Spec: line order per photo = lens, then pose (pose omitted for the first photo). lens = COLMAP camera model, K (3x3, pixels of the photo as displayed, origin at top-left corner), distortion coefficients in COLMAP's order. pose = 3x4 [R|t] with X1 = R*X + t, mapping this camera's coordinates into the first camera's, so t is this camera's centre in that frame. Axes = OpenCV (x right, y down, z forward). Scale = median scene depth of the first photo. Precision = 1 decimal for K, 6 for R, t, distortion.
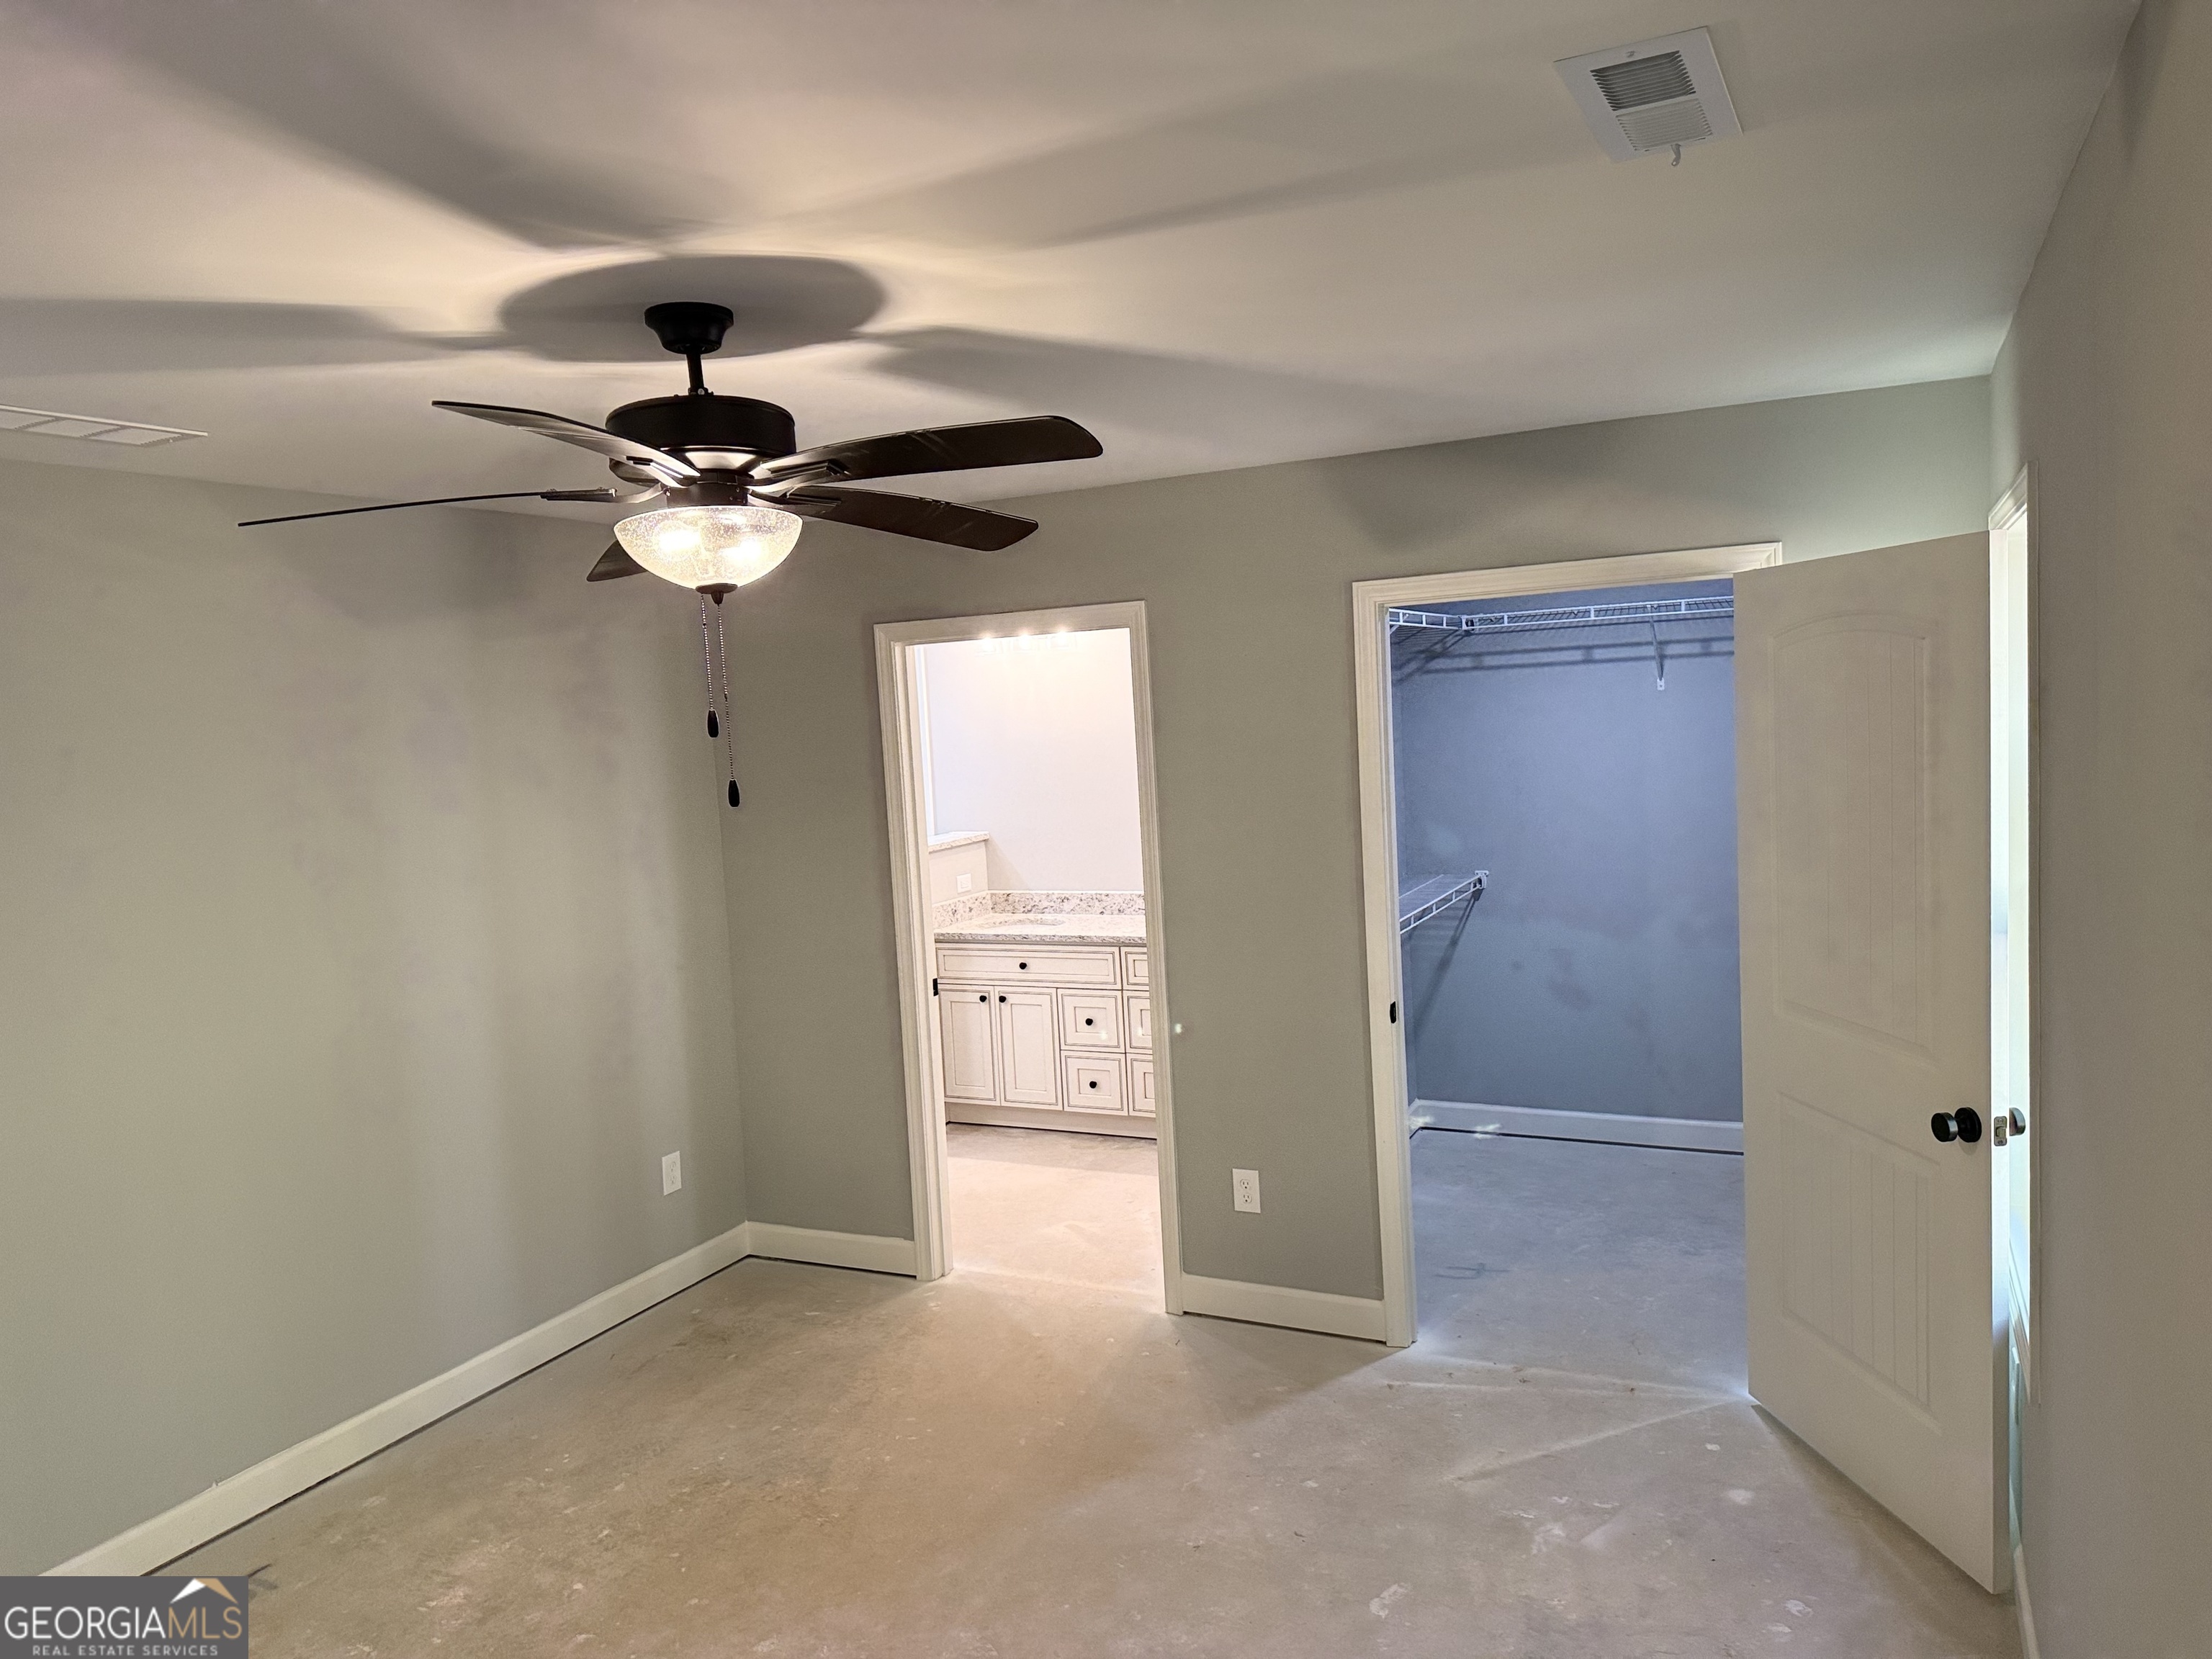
lens RADIAL K [[1587.5, 0, 1104.8], [0, 1587.5, 829.6], [0, 0, 1]] dist [0.052539, -0.047934]
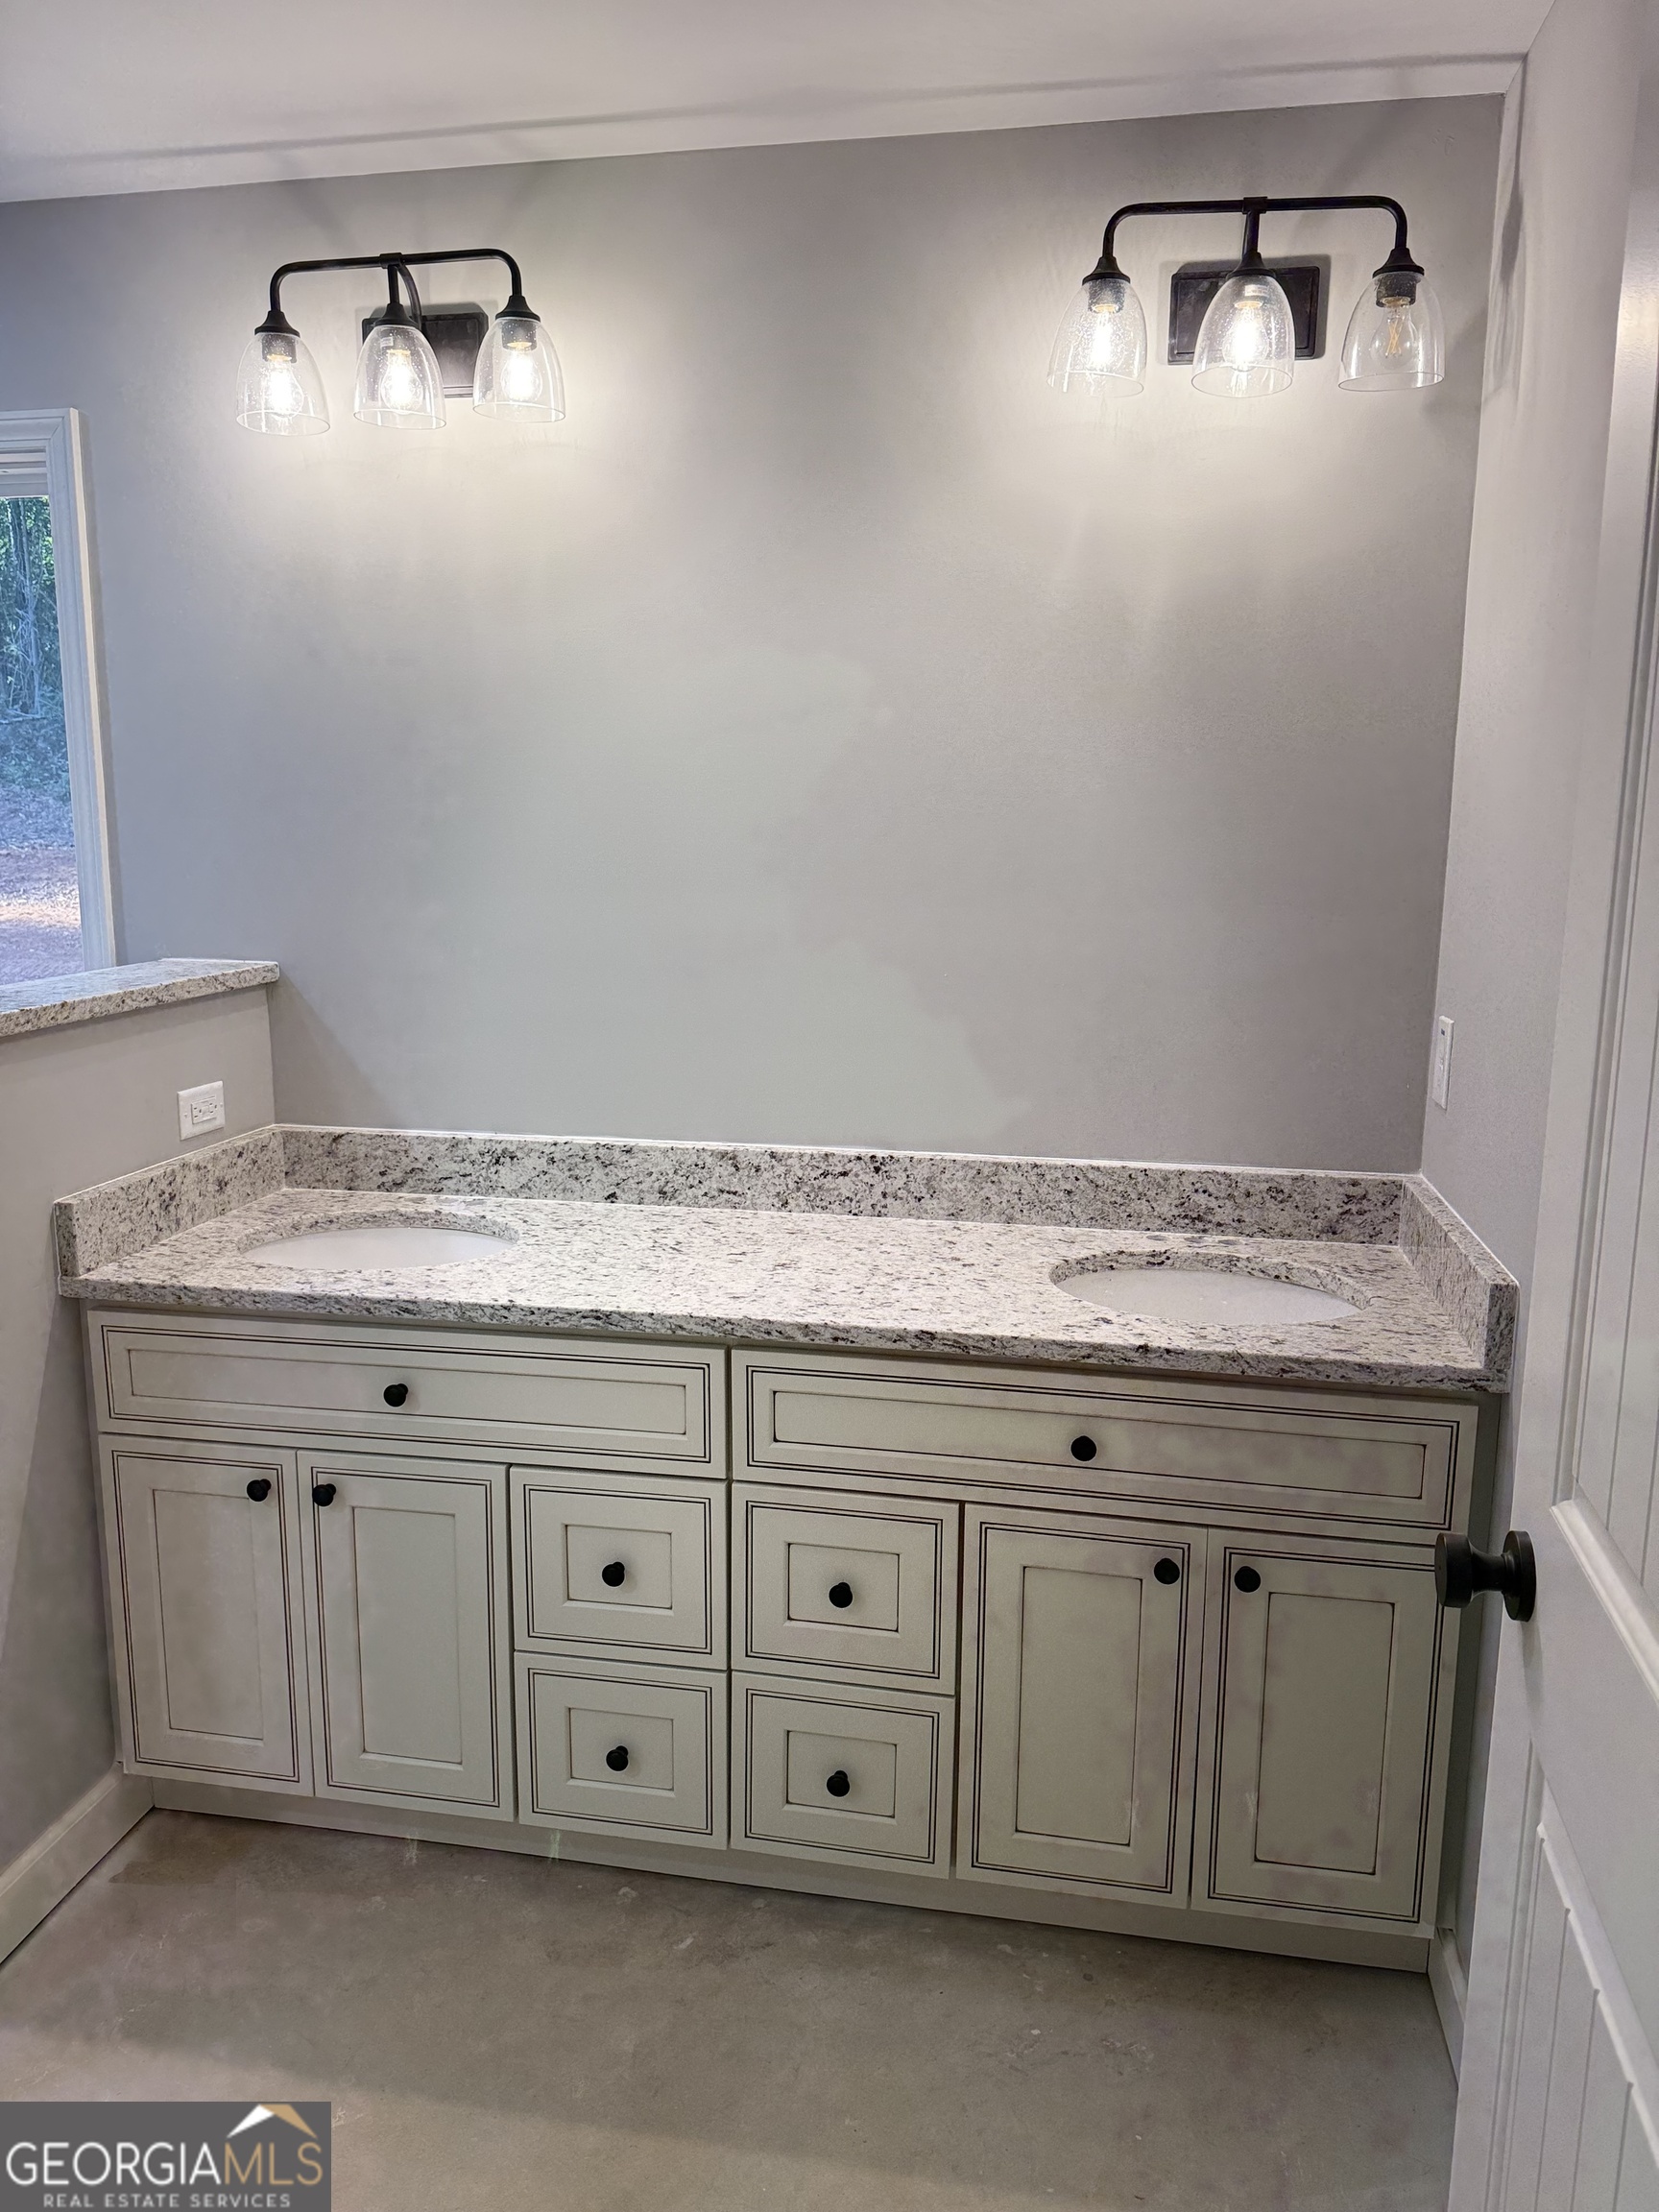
lens RADIAL K [[1587.5, 0, 831.8], [0, 1587.5, 1106.1], [0, 0, 1]] dist [0.052539, -0.047934]
pose [[0.964413, 0.010420, 0.264194, -0.051891], [-0.033686, 0.995923, 0.083687, -0.000110], [-0.262245, -0.089609, 0.960832, 0.675350]]
